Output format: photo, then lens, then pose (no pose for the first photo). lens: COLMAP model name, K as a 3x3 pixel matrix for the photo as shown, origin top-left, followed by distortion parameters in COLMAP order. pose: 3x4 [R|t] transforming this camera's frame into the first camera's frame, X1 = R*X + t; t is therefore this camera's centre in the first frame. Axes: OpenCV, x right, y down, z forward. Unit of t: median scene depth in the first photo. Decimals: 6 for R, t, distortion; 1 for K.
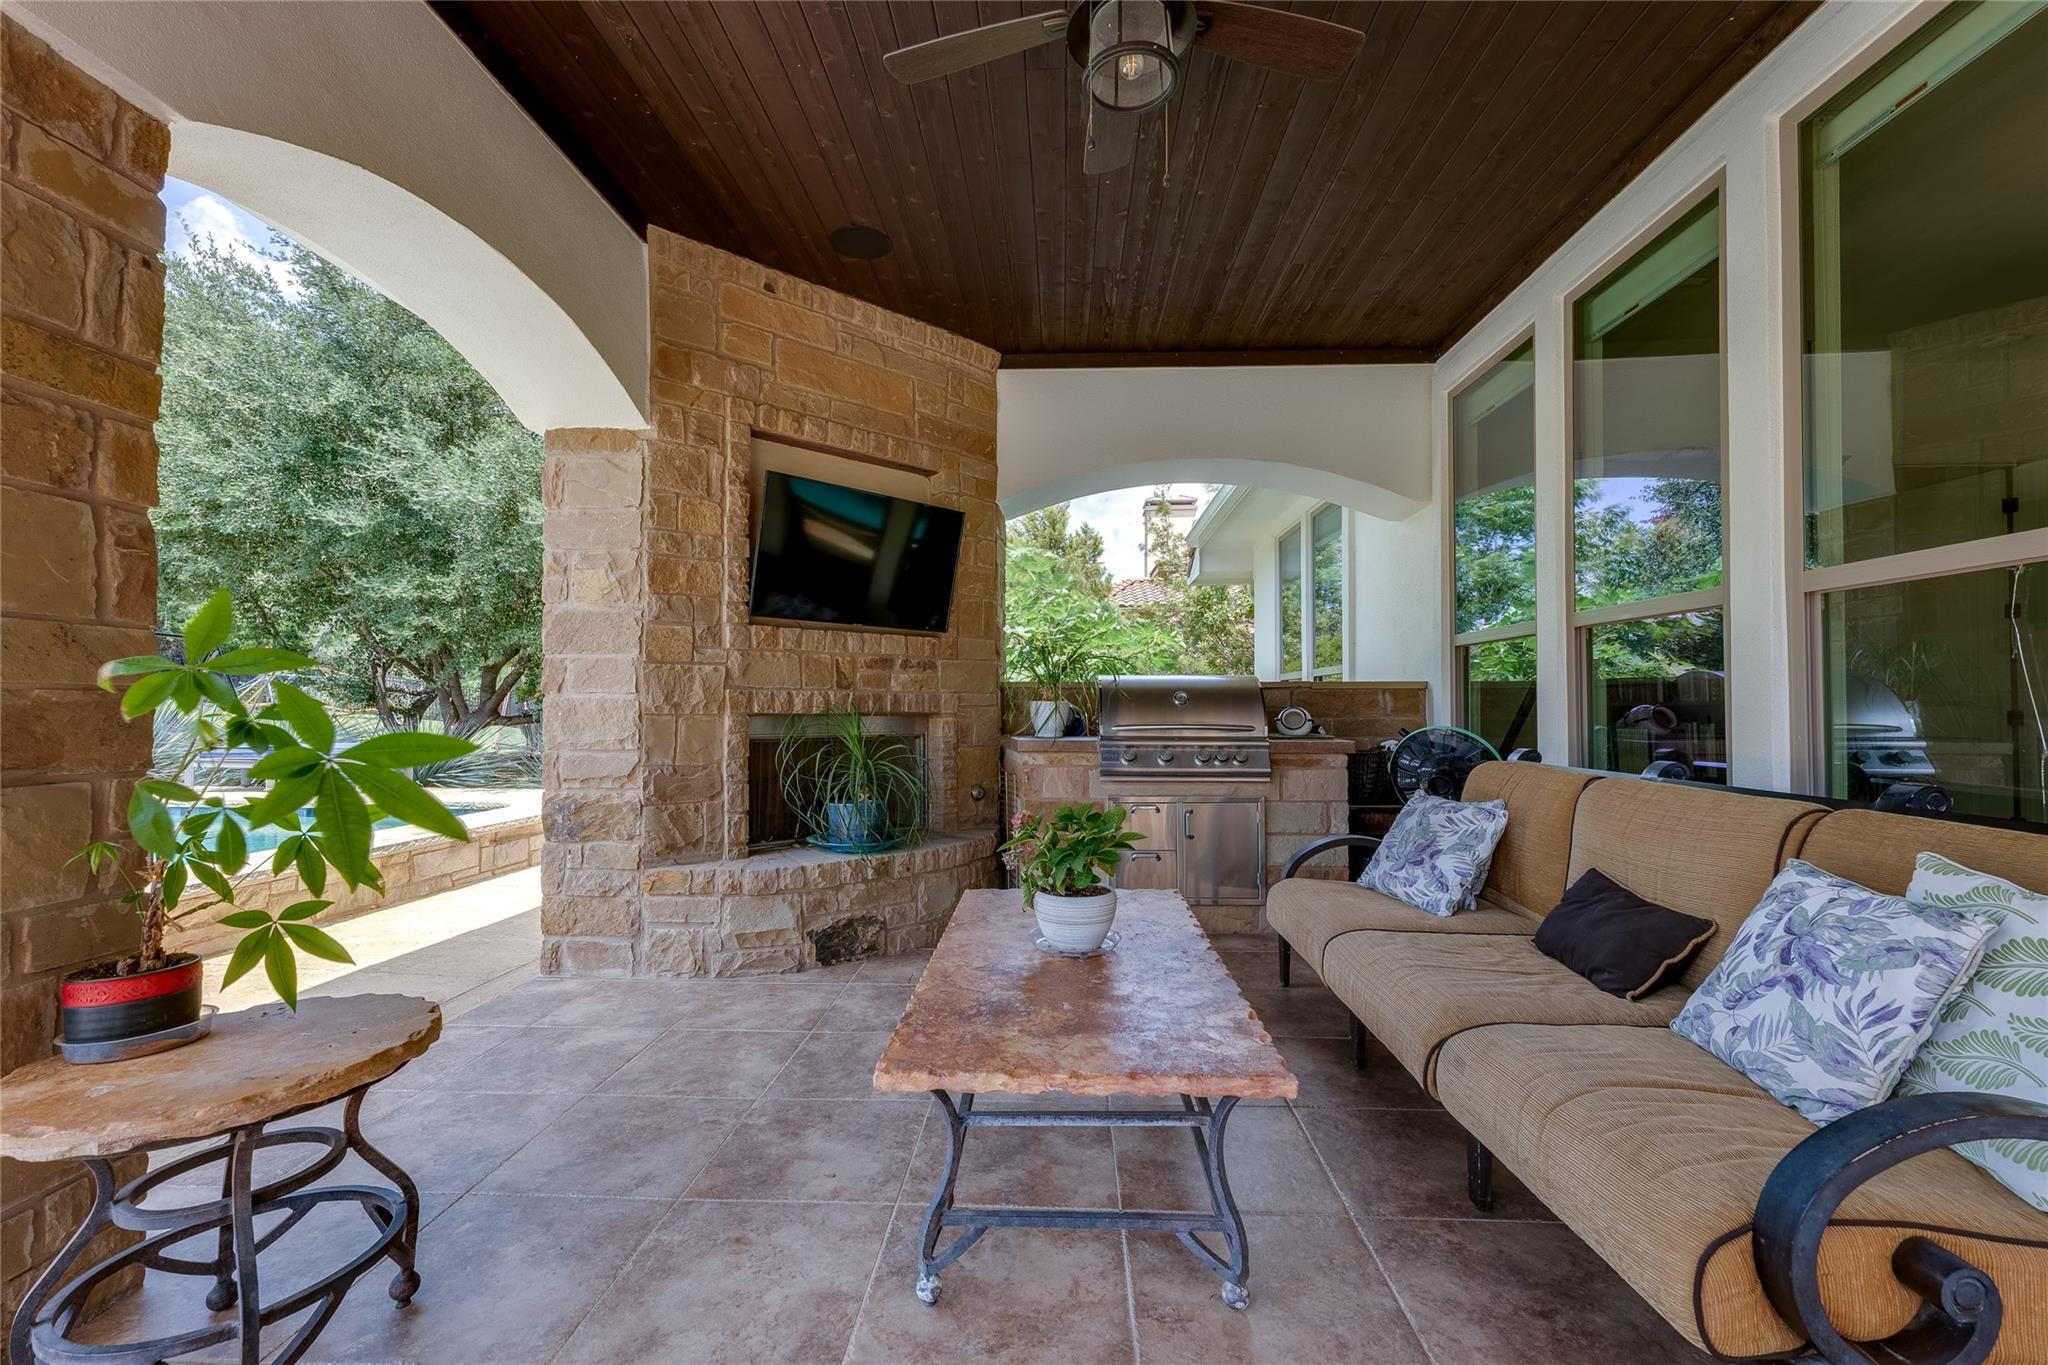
lens RADIAL K [[839.3, 0, 1024.0], [0, 839.3, 682.5], [0, 0, 1]] dist [0.016011, -0.000007]
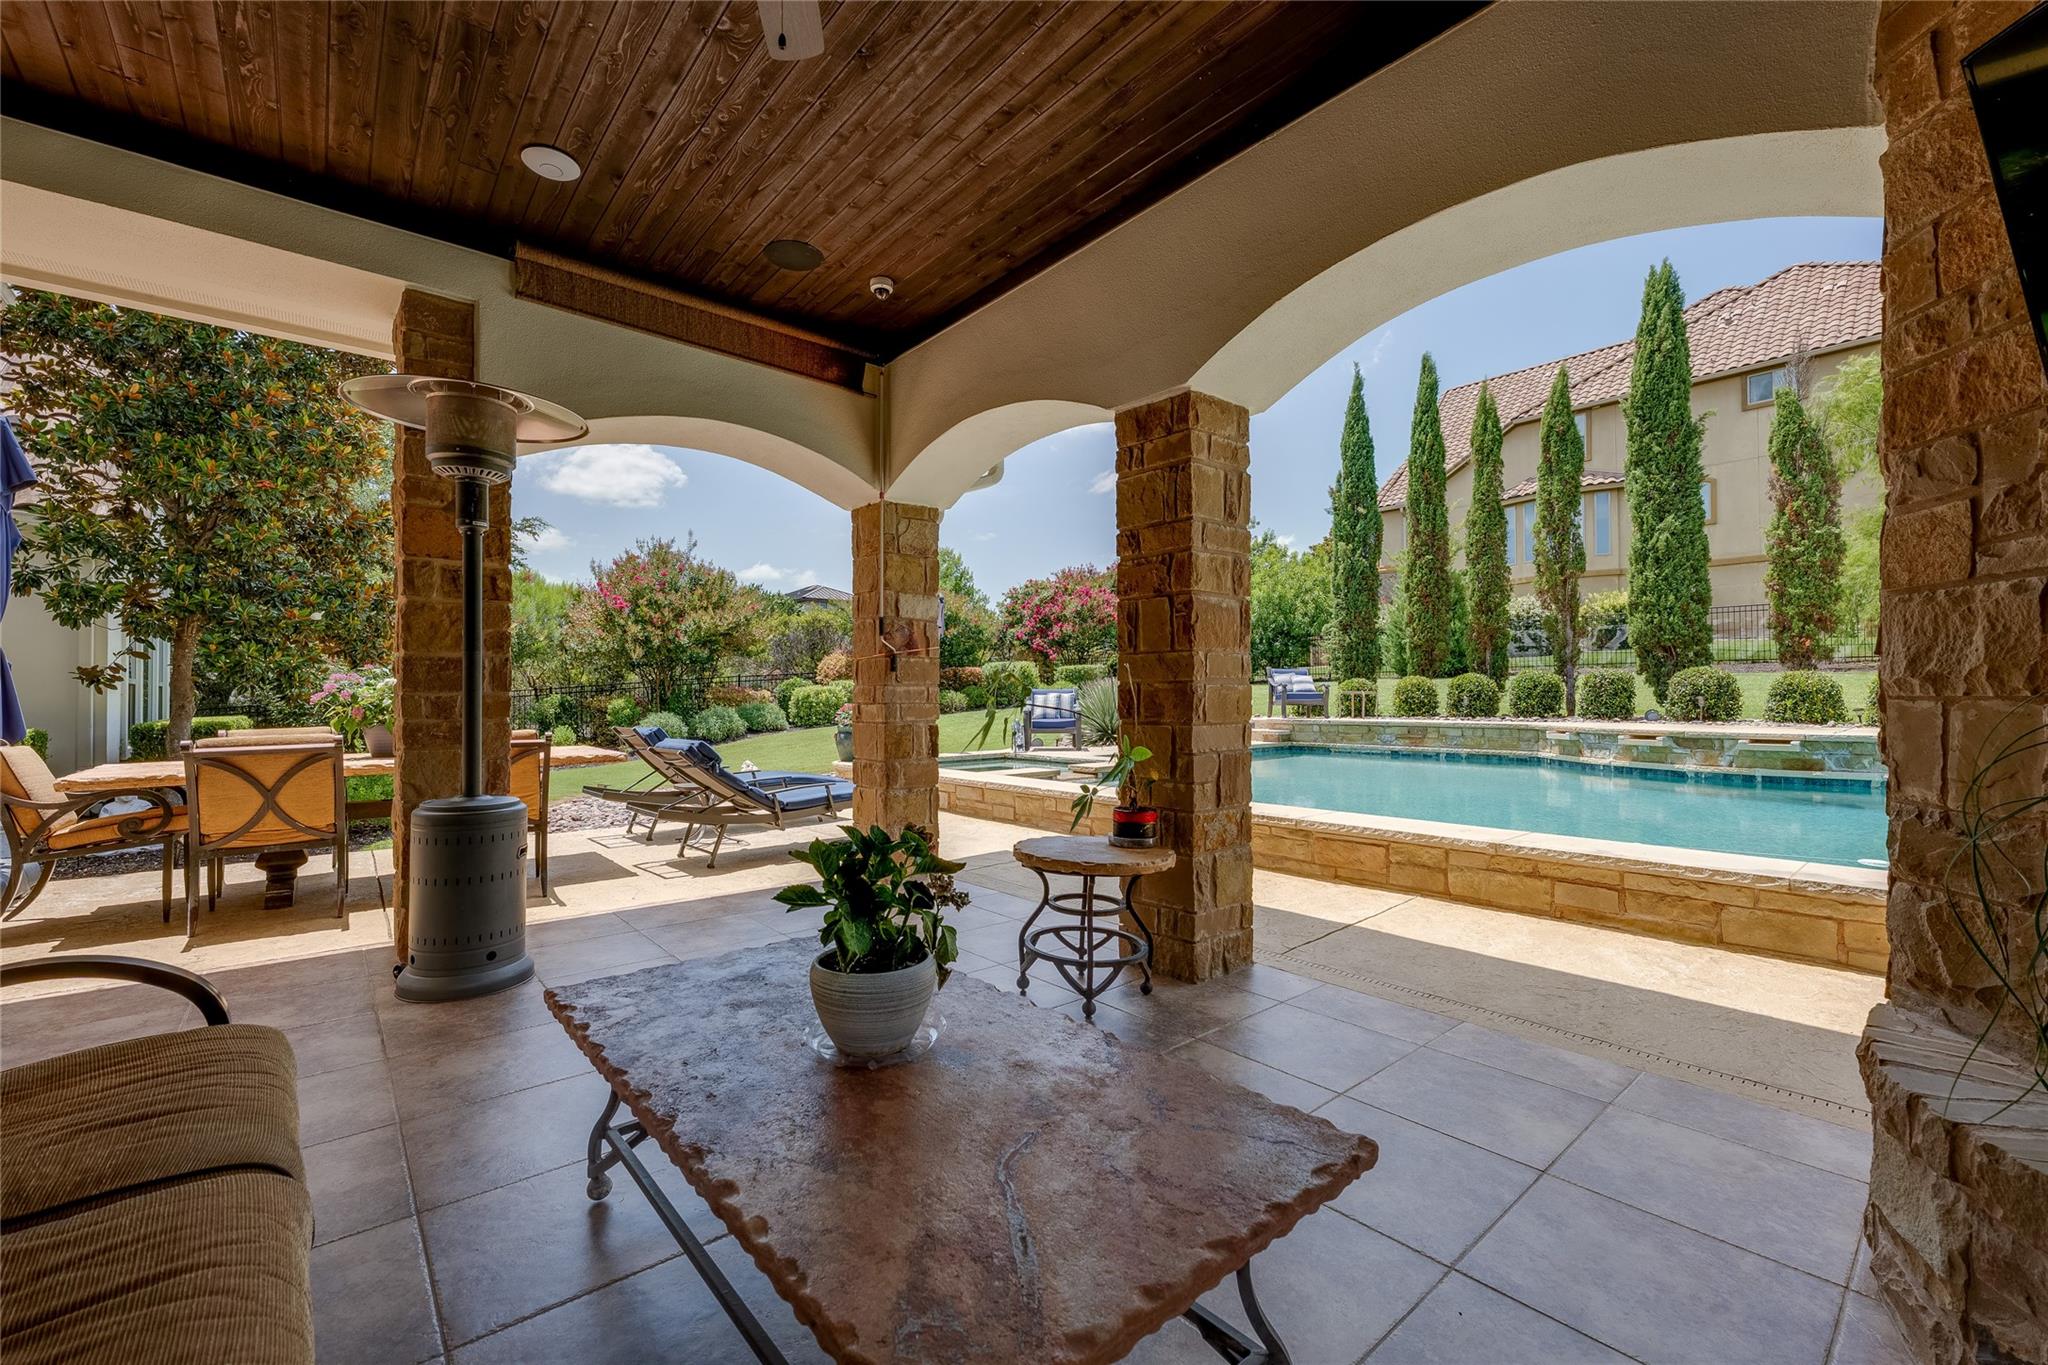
lens RADIAL K [[839.3, 0, 1024.0], [0, 839.3, 682.5], [0, 0, 1]] dist [0.016011, -0.000007]
pose [[-0.729689, -0.010517, -0.683698, 0.372540], [0.022775, 0.998953, -0.039674, 0.049967], [0.683399, -0.044521, -0.728686, 1.355310]]
